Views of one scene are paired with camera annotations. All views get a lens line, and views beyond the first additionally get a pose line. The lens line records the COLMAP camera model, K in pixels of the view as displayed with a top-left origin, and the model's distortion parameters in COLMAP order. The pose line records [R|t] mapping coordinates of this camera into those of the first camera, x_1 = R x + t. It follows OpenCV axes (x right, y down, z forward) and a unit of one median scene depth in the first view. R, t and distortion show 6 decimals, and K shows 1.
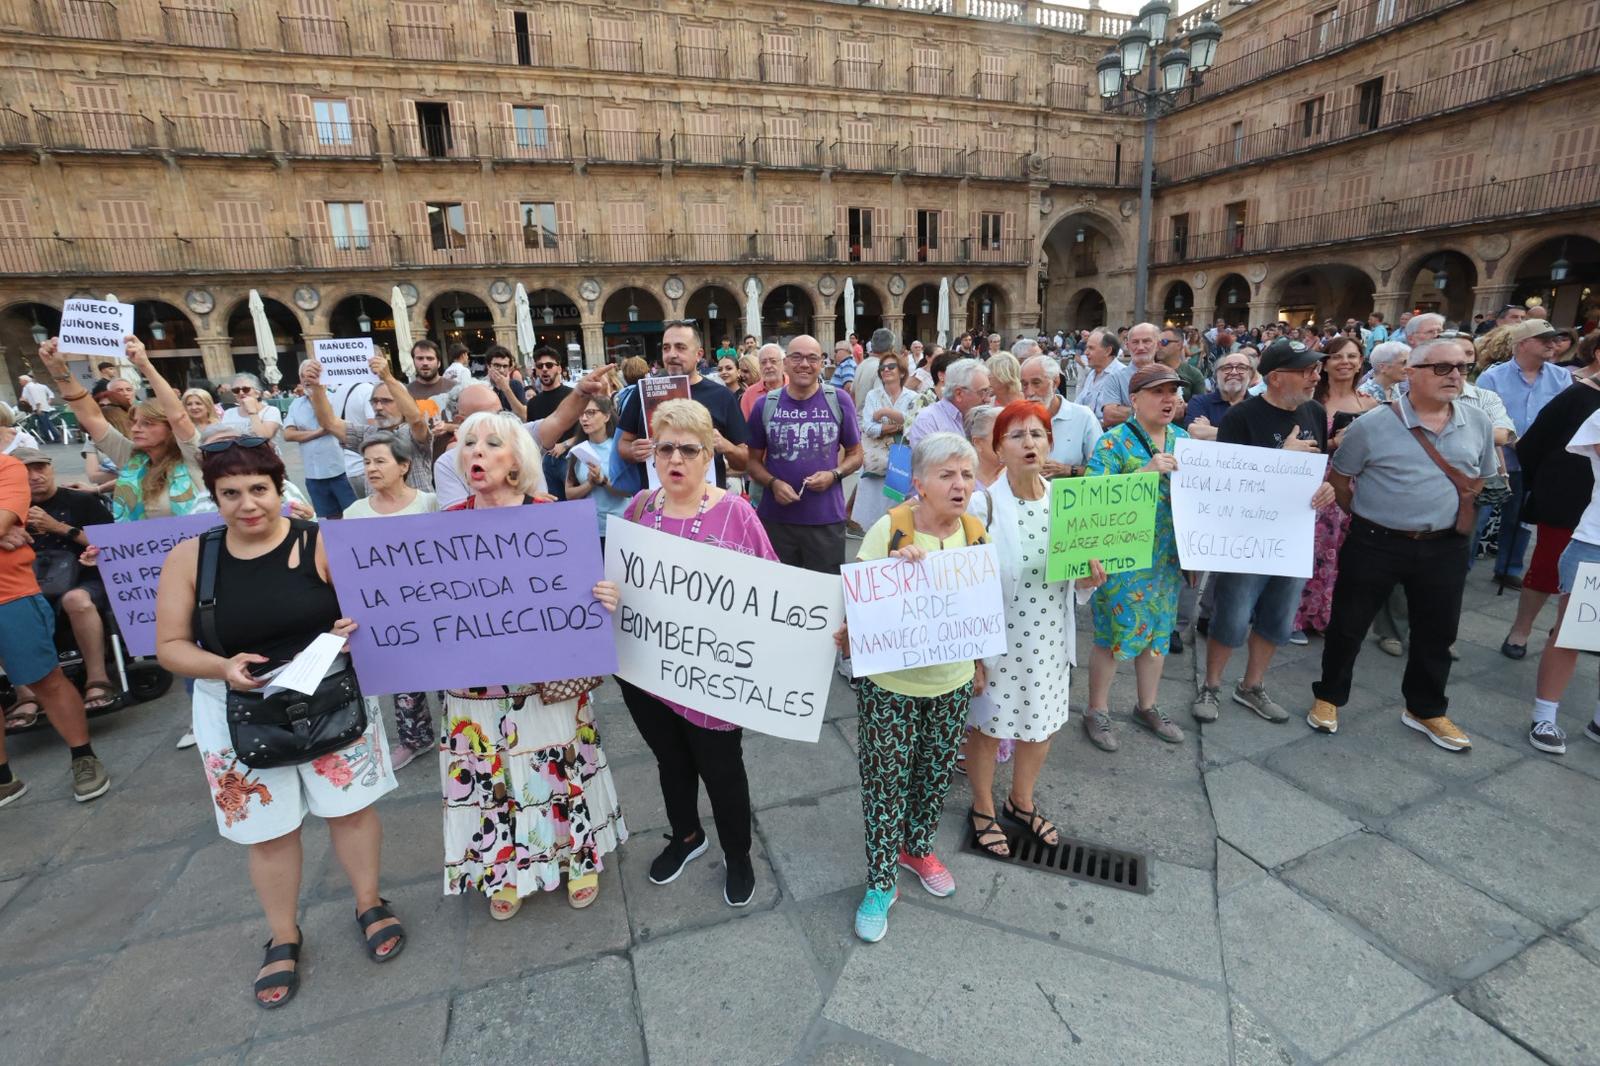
lens RADIAL K [[717.5, 0, 791.7], [0, 717.5, 531.4], [0, 0, 1]] dist [-0.068247, 0.024774]
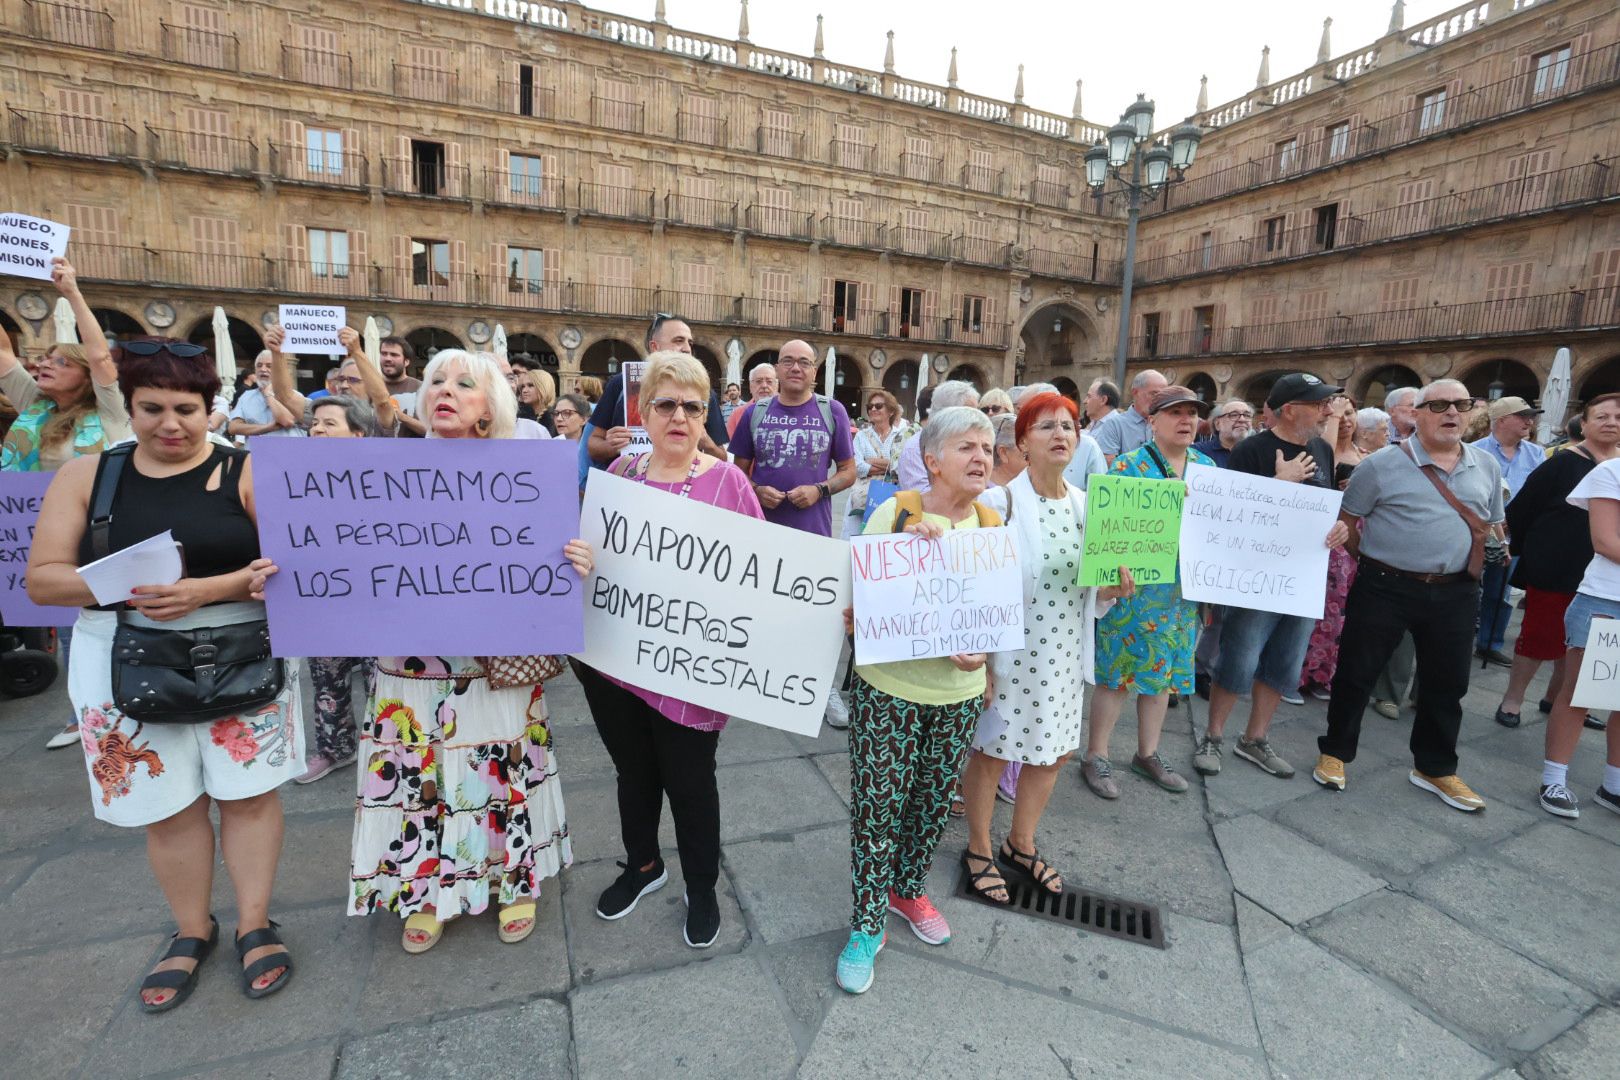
lens RADIAL K [[727.4, 0, 800.8], [0, 727.4, 537.7], [0, 0, 1]] dist [-0.069461, 0.024086]
pose [[0.996242, 0.065953, 0.056148, -0.002903], [-0.060667, 0.993987, -0.091153, 0.009055], [-0.061822, 0.087404, 0.994253, 0.007641]]
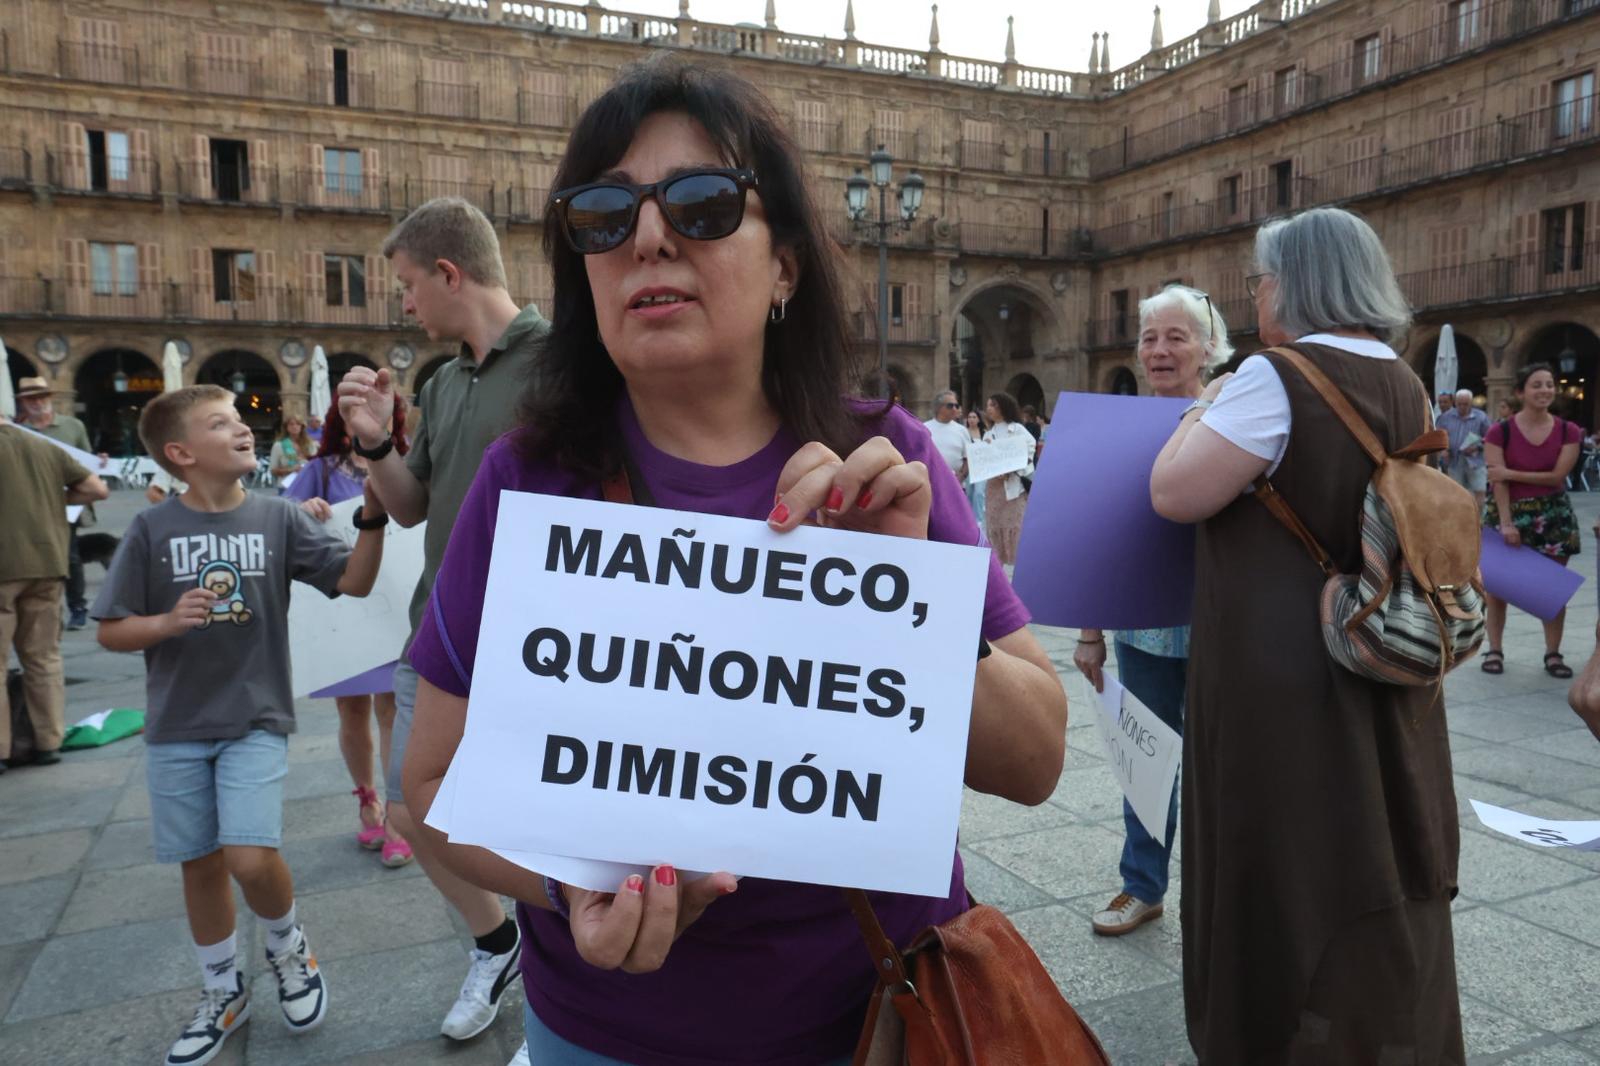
lens RADIAL K [[1136.4, 0, 785.4], [0, 1136.4, 537.4], [0, 0, 1]] dist [-0.046014, 0.061237]
pose [[0.997313, 0.026688, 0.068231, 0.095688], [-0.014594, 0.984994, -0.171969, 0.107245], [-0.071796, 0.170512, 0.982737, -0.355656]]
